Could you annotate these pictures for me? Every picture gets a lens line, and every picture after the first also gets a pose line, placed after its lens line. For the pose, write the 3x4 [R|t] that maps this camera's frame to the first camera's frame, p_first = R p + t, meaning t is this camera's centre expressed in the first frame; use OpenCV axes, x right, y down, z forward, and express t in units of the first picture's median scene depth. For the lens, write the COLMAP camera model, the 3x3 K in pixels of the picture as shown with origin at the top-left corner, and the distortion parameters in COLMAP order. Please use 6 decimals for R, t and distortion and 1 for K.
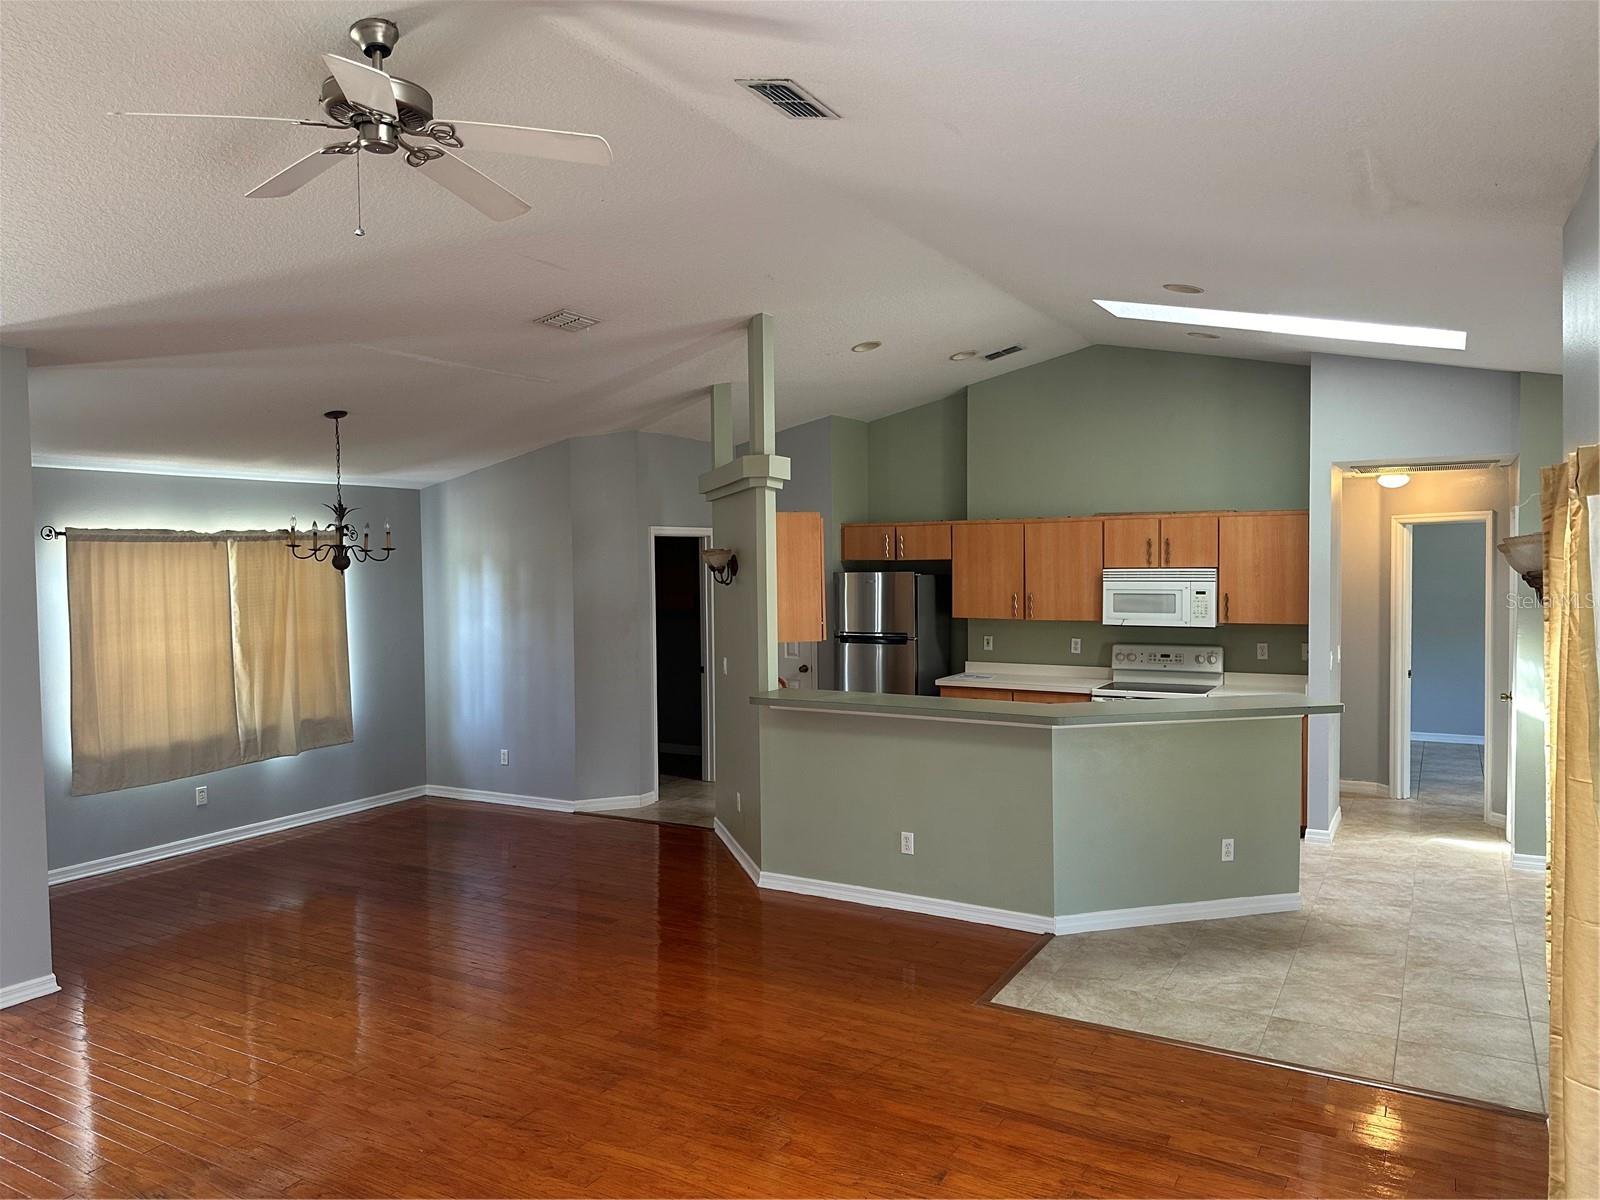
lens RADIAL K [[1111.6, 0, 810.3], [0, 1111.6, 598.9], [0, 0, 1]] dist [0.052257, -0.075781]
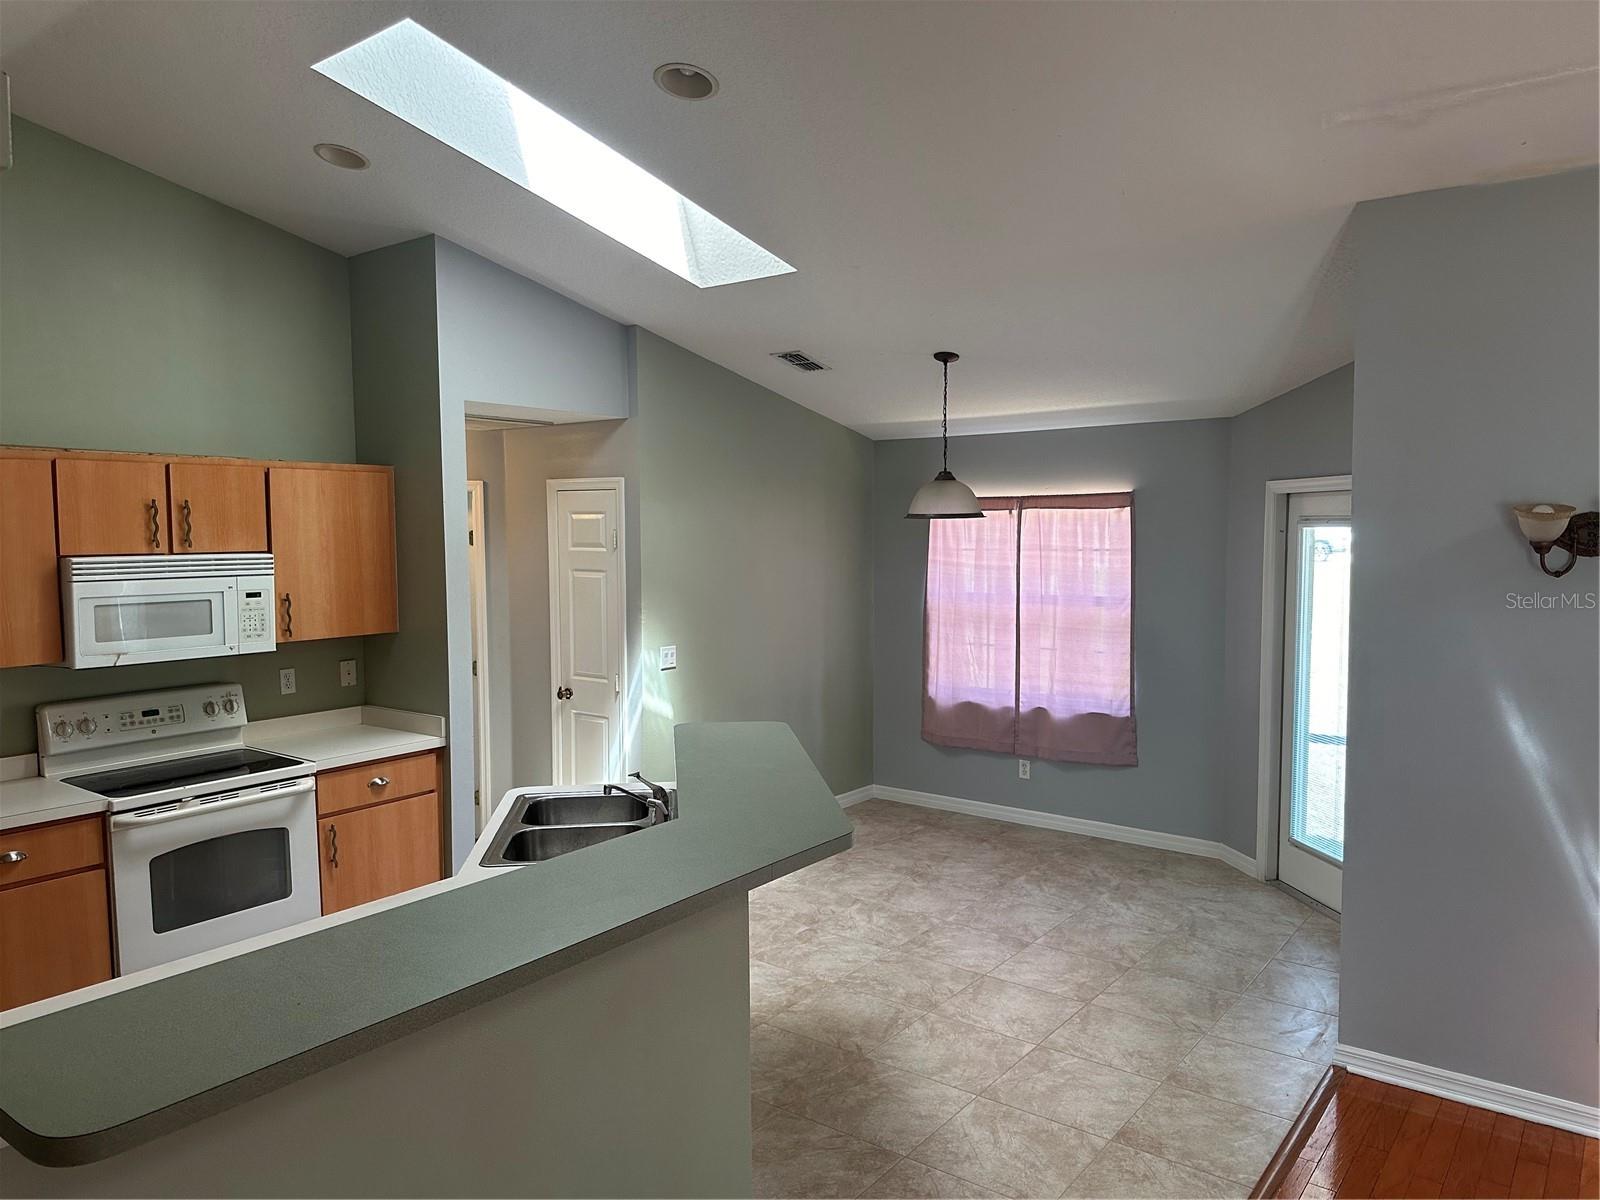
lens RADIAL K [[1111.6, 0, 804.2], [0, 1111.6, 600.0], [0, 0, 1]] dist [0.052257, -0.075781]
pose [[0.129192, -0.056867, 0.989988, -0.206266], [0.040925, 0.997809, 0.051975, -0.022638], [-0.990775, 0.033800, 0.131237, 0.664258]]
